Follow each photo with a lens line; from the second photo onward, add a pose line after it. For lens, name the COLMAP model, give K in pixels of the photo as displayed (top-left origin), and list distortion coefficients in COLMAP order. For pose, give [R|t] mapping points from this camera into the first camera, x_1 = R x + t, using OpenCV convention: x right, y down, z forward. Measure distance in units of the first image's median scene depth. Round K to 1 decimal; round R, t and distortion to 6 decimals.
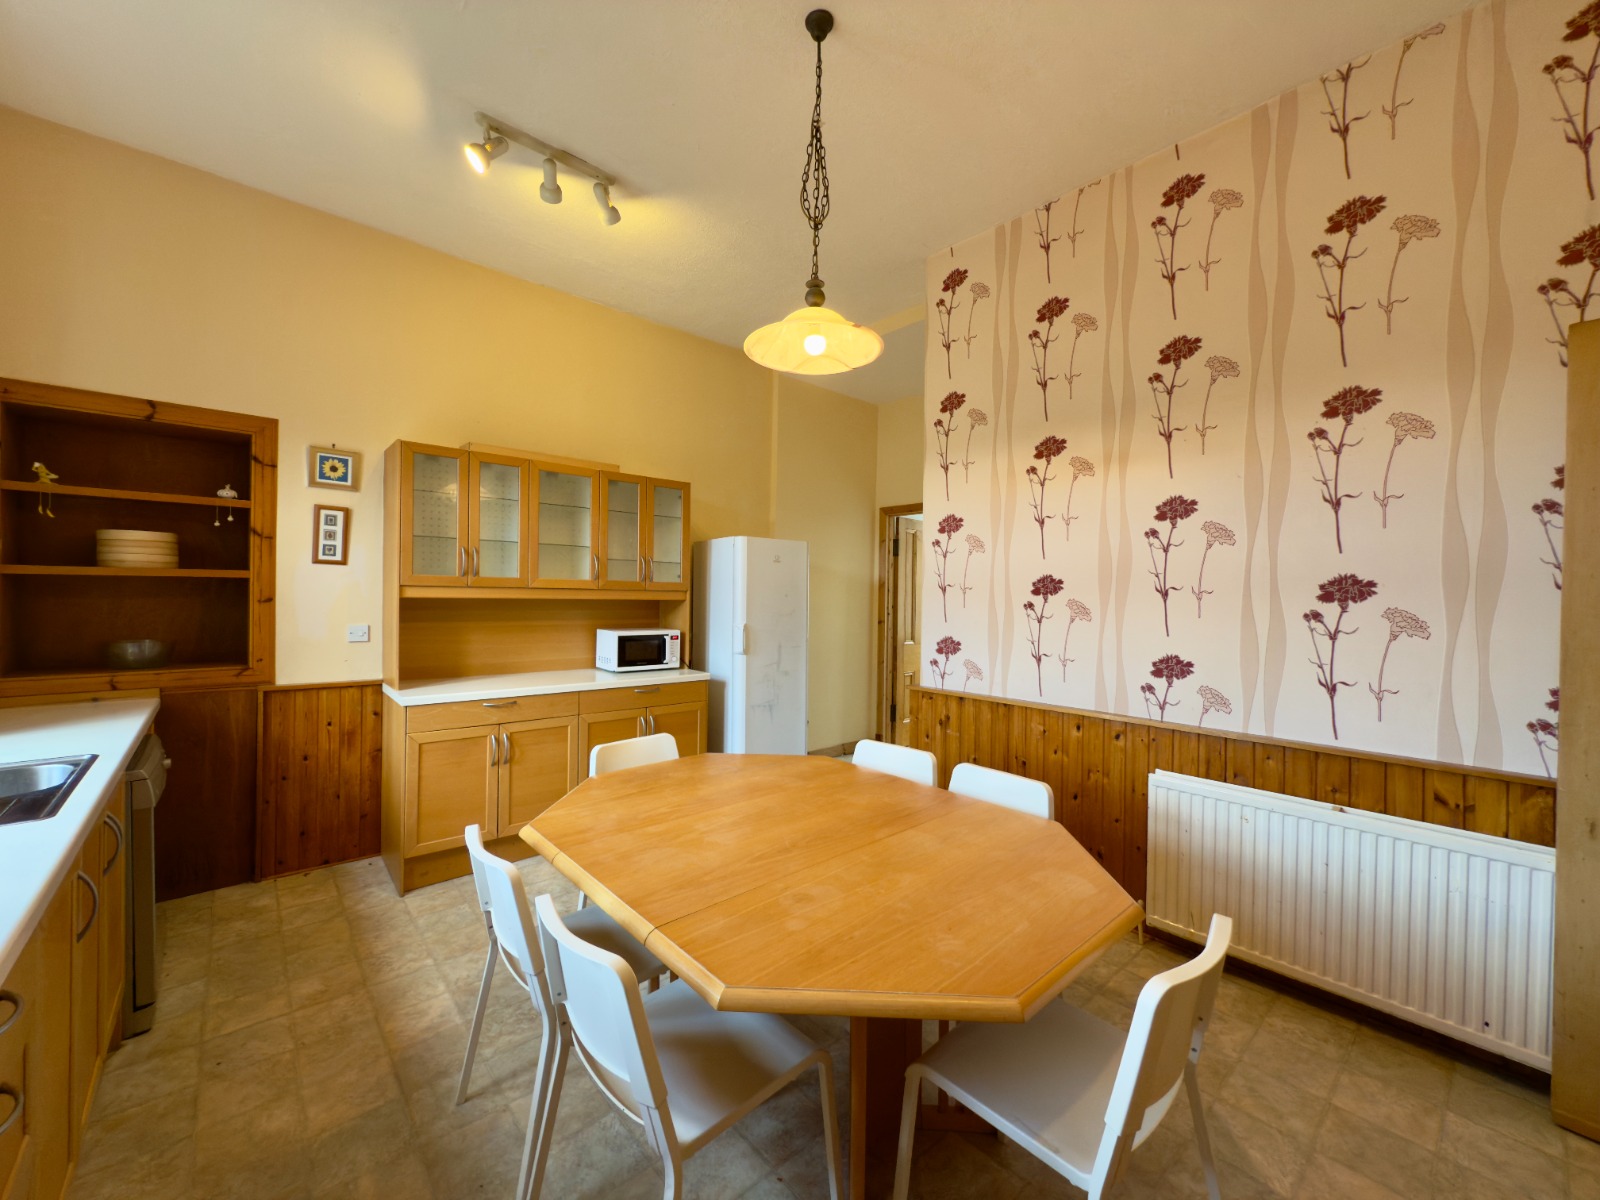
lens RADIAL K [[641.9, 0, 800.0], [0, 641.9, 598.2], [0, 0, 1]] dist [0.001171, -0.000106]
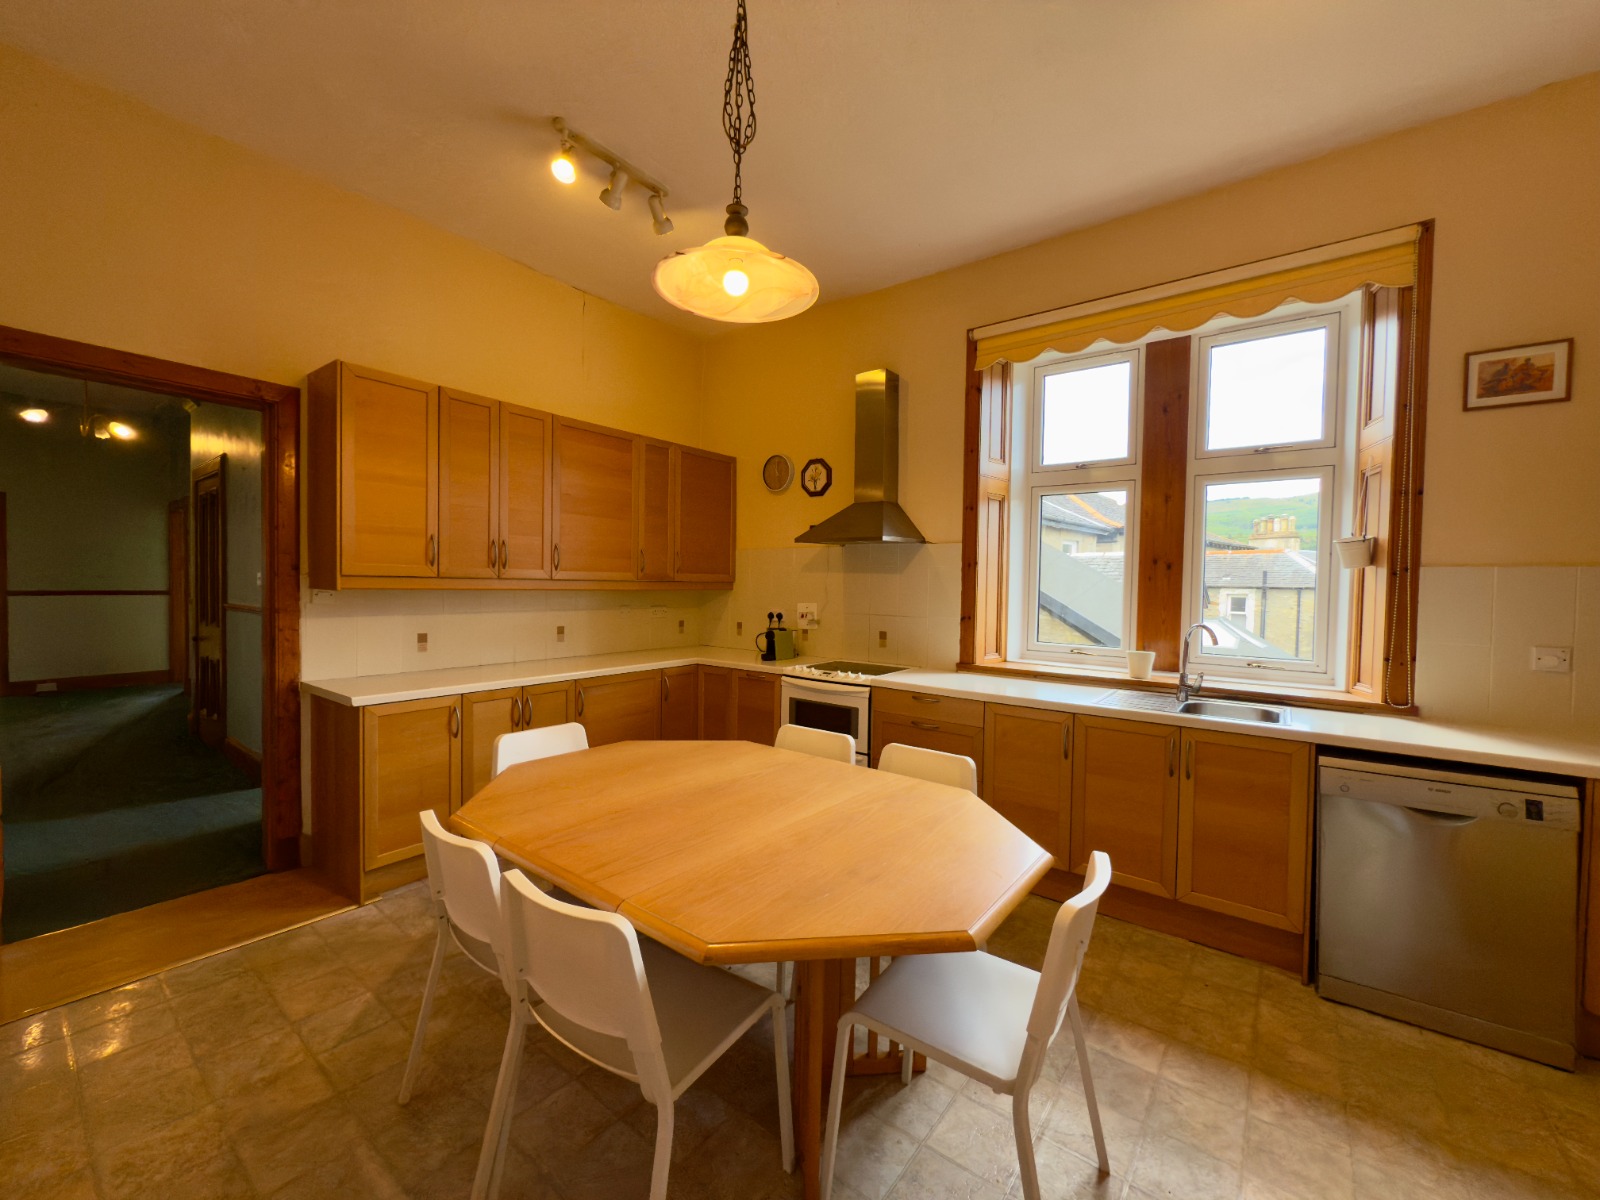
lens RADIAL K [[641.9, 0, 800.0], [0, 641.9, 598.2], [0, 0, 1]] dist [0.001171, -0.000106]
pose [[-0.982086, -0.029319, -0.186138, 0.057255], [-0.034643, 0.999077, 0.025410, -0.003957], [0.185221, 0.031403, -0.982195, 1.256975]]
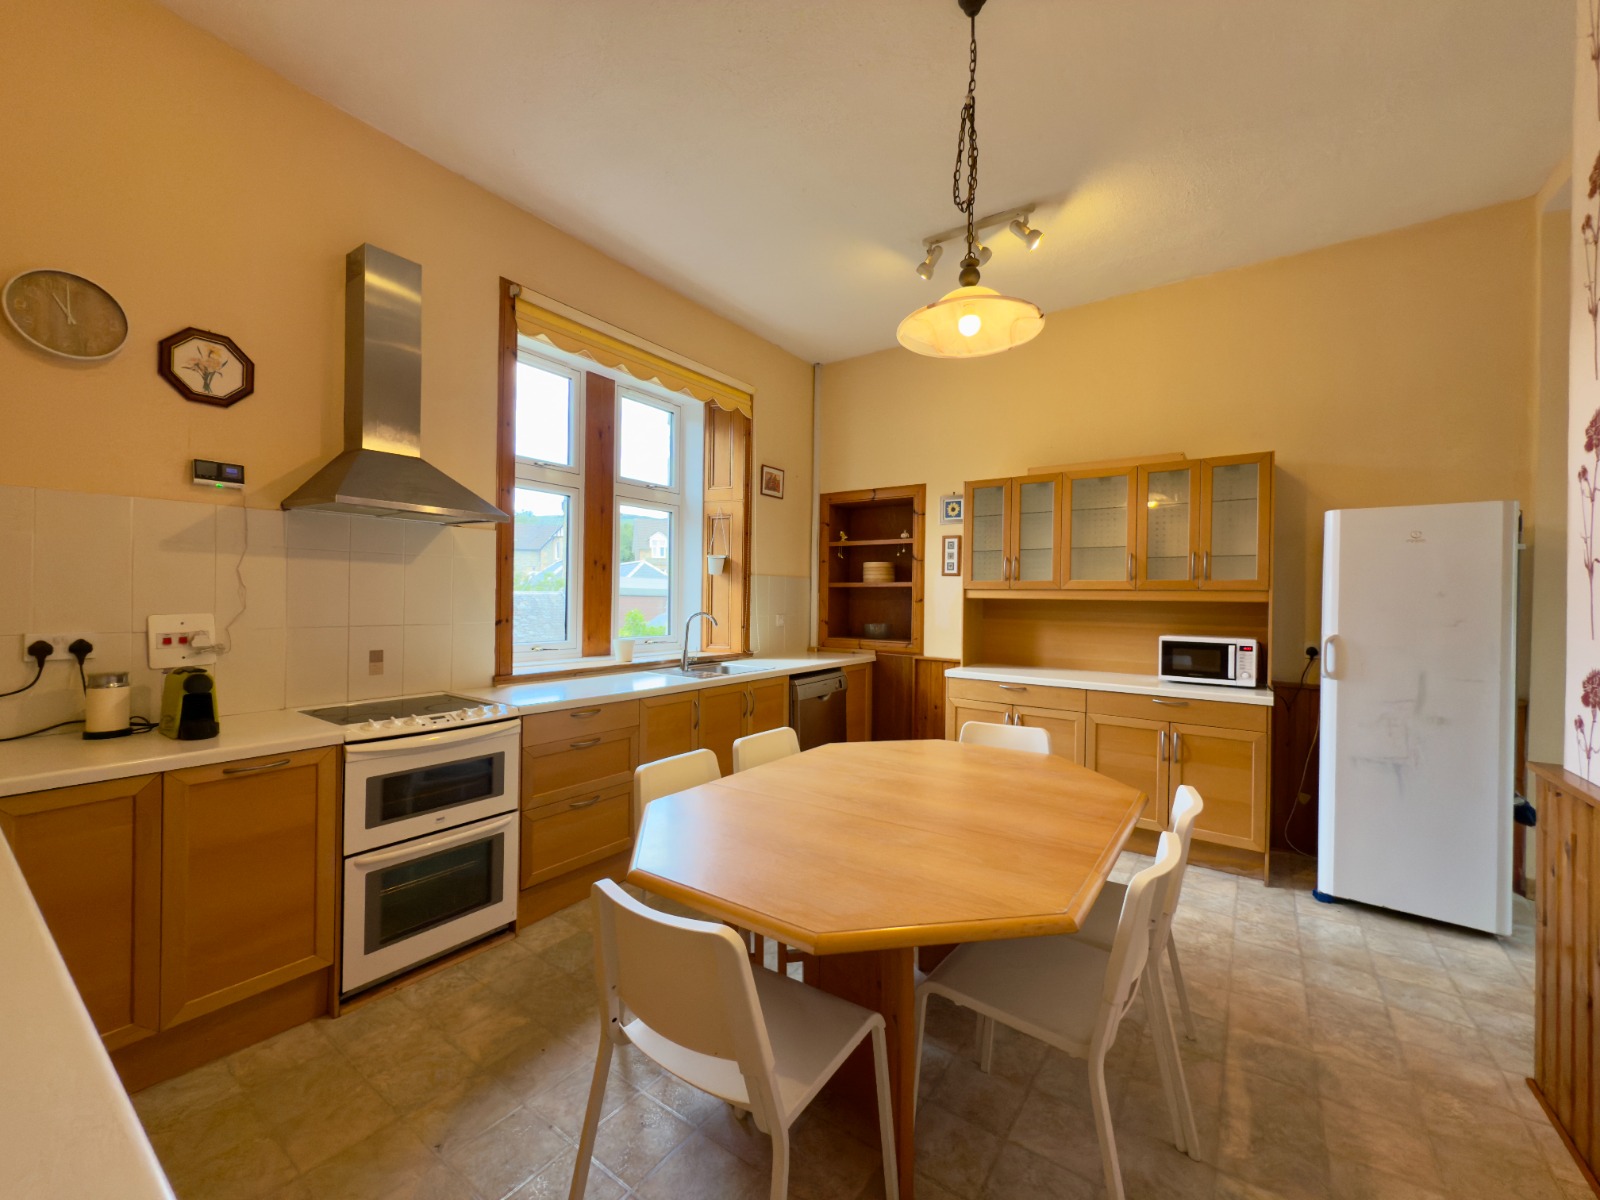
lens RADIAL K [[641.9, 0, 800.0], [0, 641.9, 598.2], [0, 0, 1]] dist [0.001171, -0.000106]
pose [[0.220621, -0.012229, -0.975283, 0.615691], [-0.015492, 0.999751, -0.016040, 0.026033], [0.975237, 0.018648, 0.220376, 0.366928]]
